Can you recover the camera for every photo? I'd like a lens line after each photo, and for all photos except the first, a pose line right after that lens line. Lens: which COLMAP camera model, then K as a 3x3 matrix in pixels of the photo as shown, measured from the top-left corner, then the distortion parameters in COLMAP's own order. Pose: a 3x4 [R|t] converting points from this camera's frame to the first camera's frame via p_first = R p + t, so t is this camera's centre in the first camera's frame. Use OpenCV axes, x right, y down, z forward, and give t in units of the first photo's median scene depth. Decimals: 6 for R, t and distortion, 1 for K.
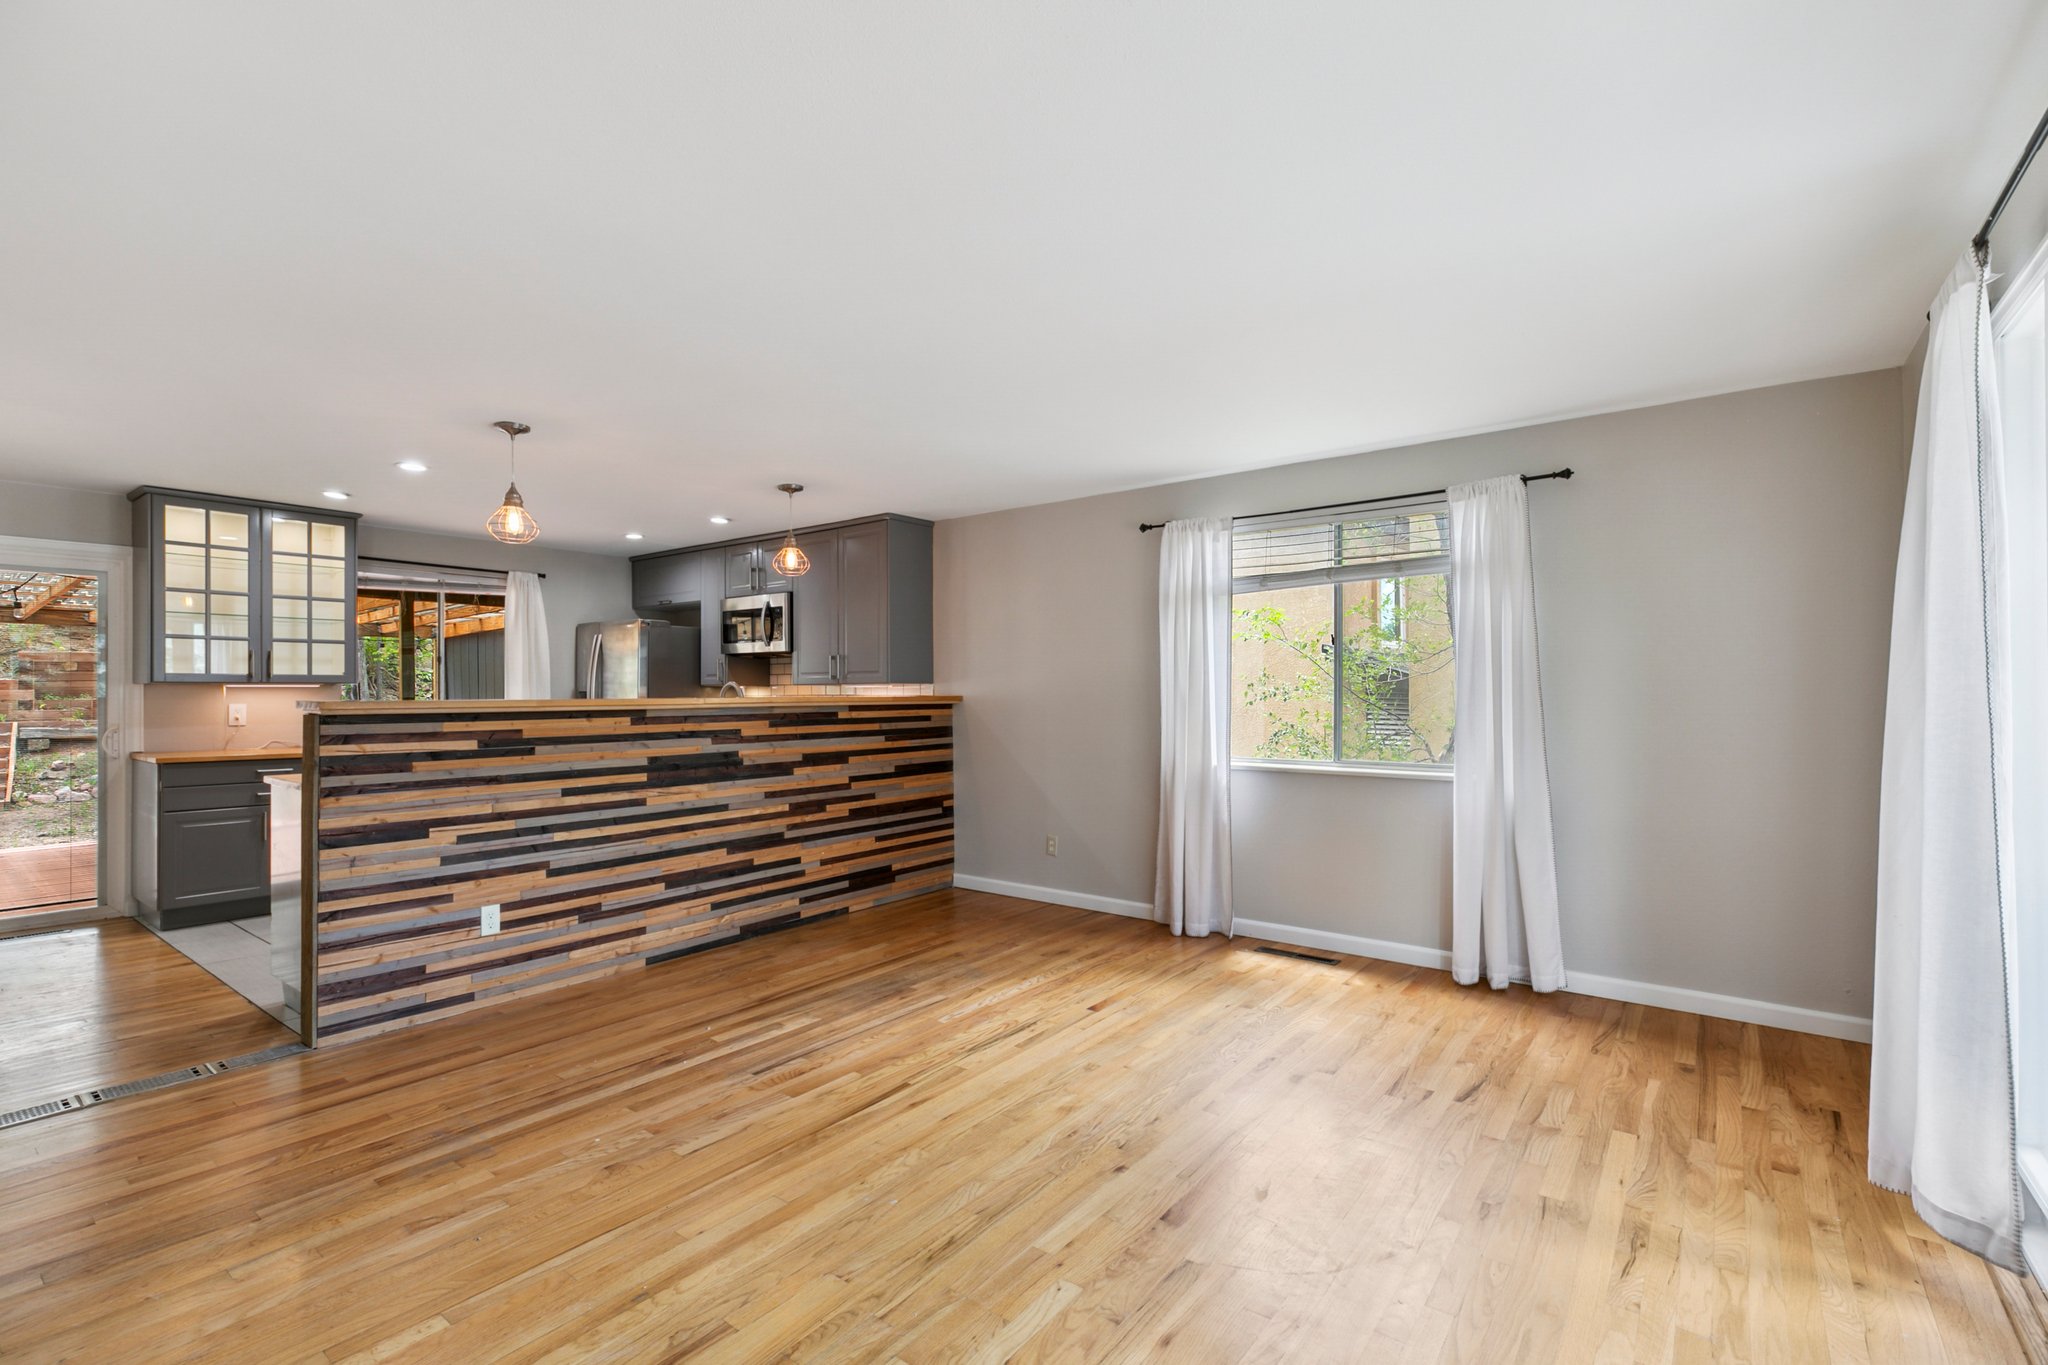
lens RADIAL K [[923.2, 0, 1017.9], [0, 923.2, 686.0], [0, 0, 1]] dist [0.005318, 0.000855]
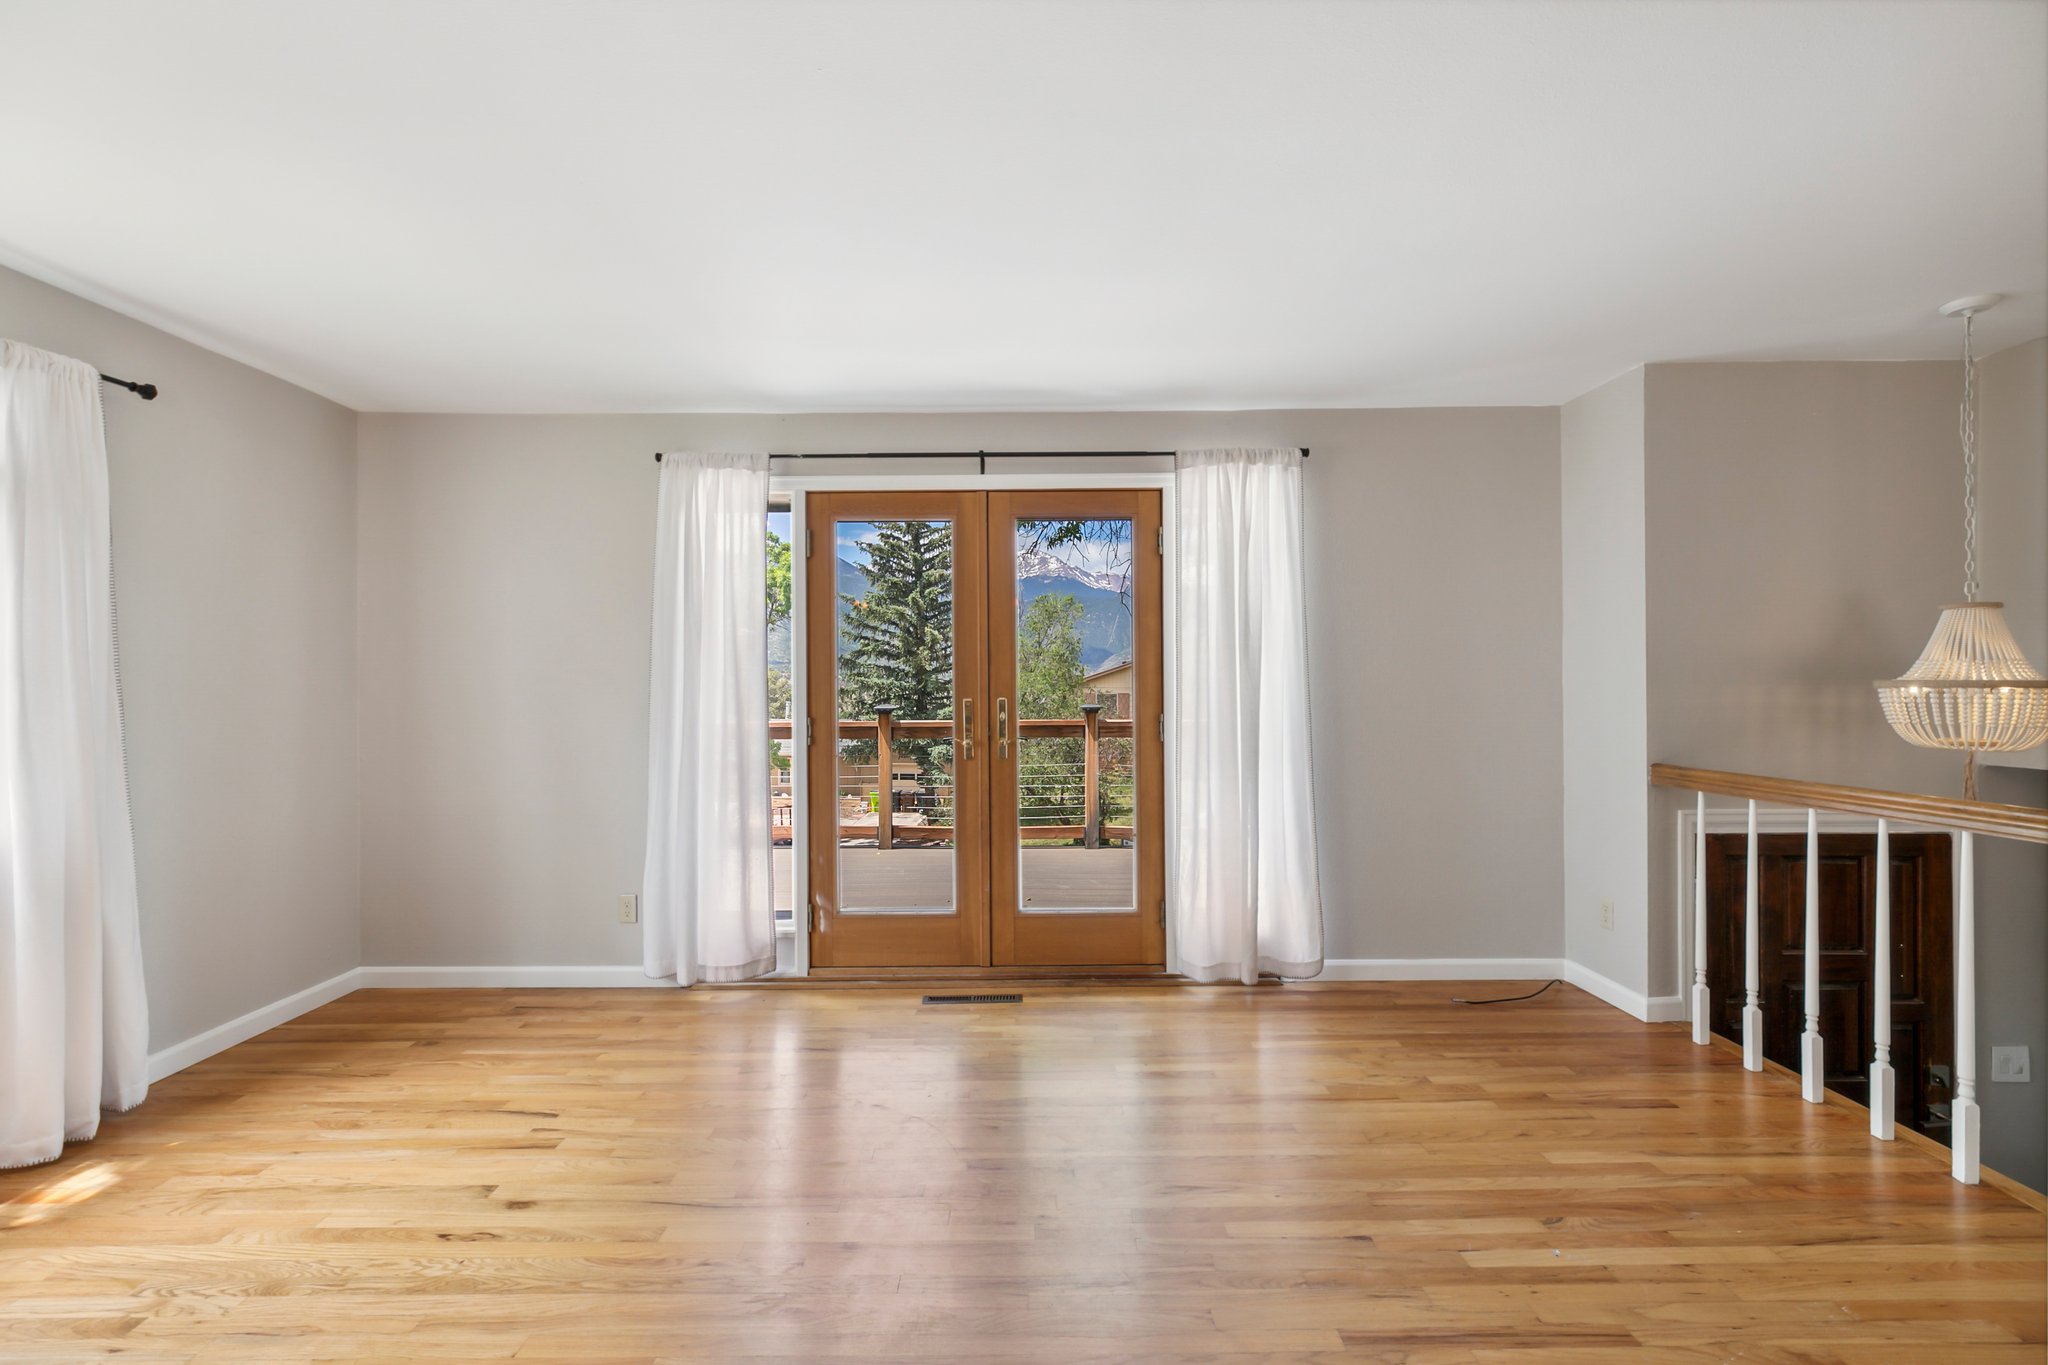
lens RADIAL K [[923.2, 0, 1028.6], [0, 923.2, 681.5], [0, 0, 1]] dist [0.005318, 0.000855]
pose [[-0.604916, 0.004125, 0.796278, -0.282558], [0.004134, 0.999989, -0.002039, 0.004872], [-0.796278, 0.002059, -0.604927, 0.589538]]
